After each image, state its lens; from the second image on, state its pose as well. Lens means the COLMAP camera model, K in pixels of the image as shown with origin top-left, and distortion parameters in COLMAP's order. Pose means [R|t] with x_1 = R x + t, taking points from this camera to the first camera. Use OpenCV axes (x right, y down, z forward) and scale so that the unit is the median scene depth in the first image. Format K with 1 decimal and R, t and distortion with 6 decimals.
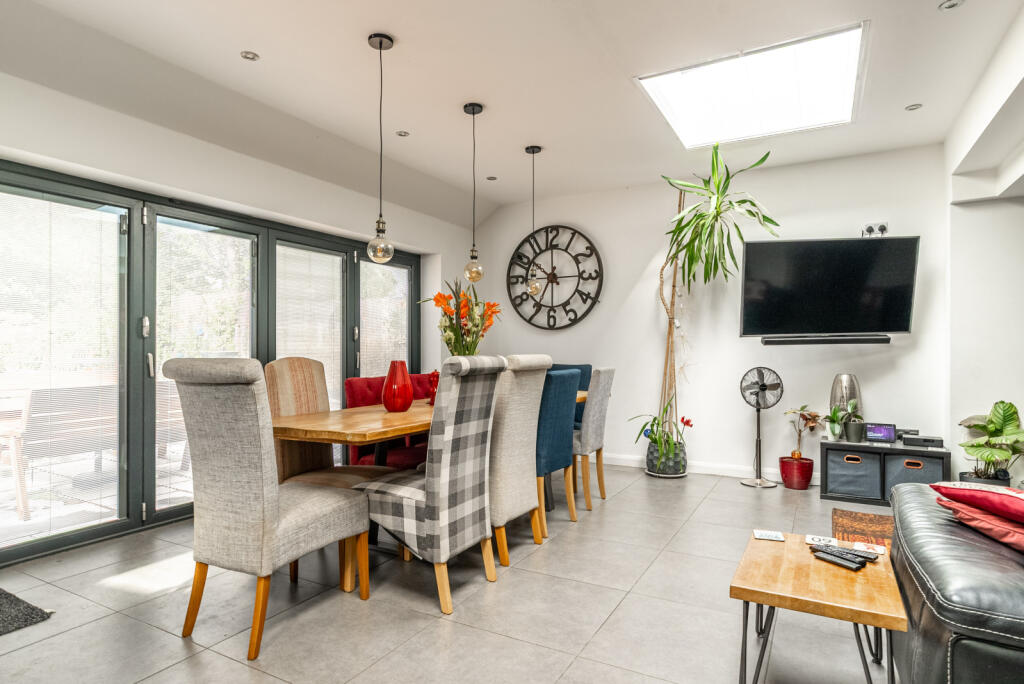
lens RADIAL K [[568.9, 0, 515.5], [0, 568.9, 344.9], [0, 0, 1]] dist [-0.002077, -0.000229]
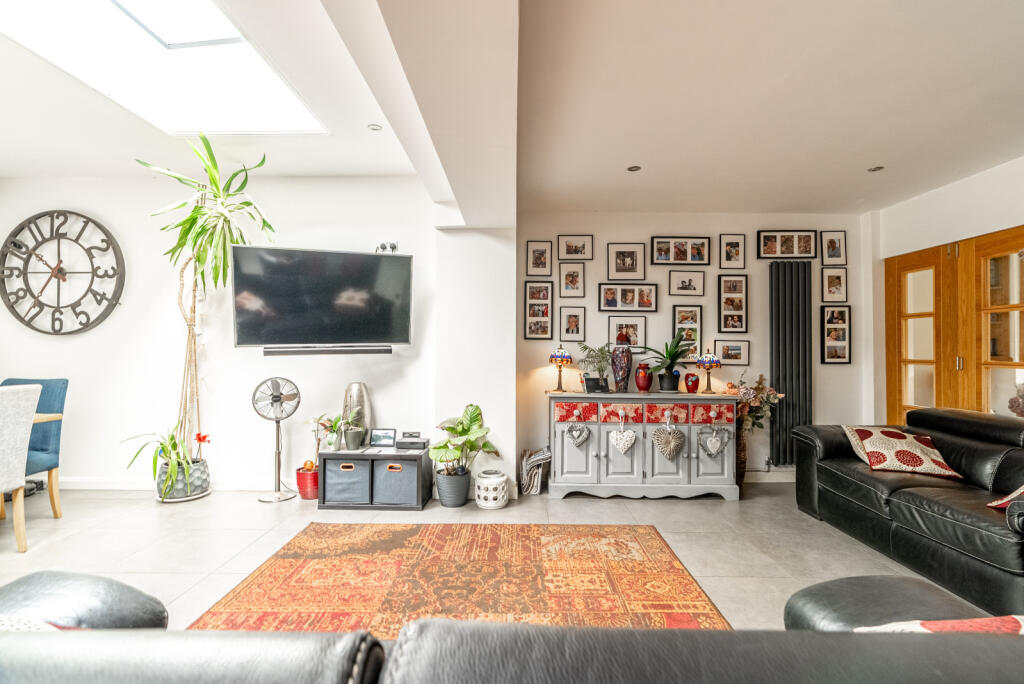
lens RADIAL K [[477.8, 0, 515.6], [0, 477.8, 343.5], [0, 0, 1]] dist [-0.004619, -0.000299]
pose [[0.881178, 0.005532, 0.472752, 0.418623], [-0.003992, 0.999983, -0.004260, -0.018013], [-0.472767, 0.001867, 0.881185, 0.089484]]
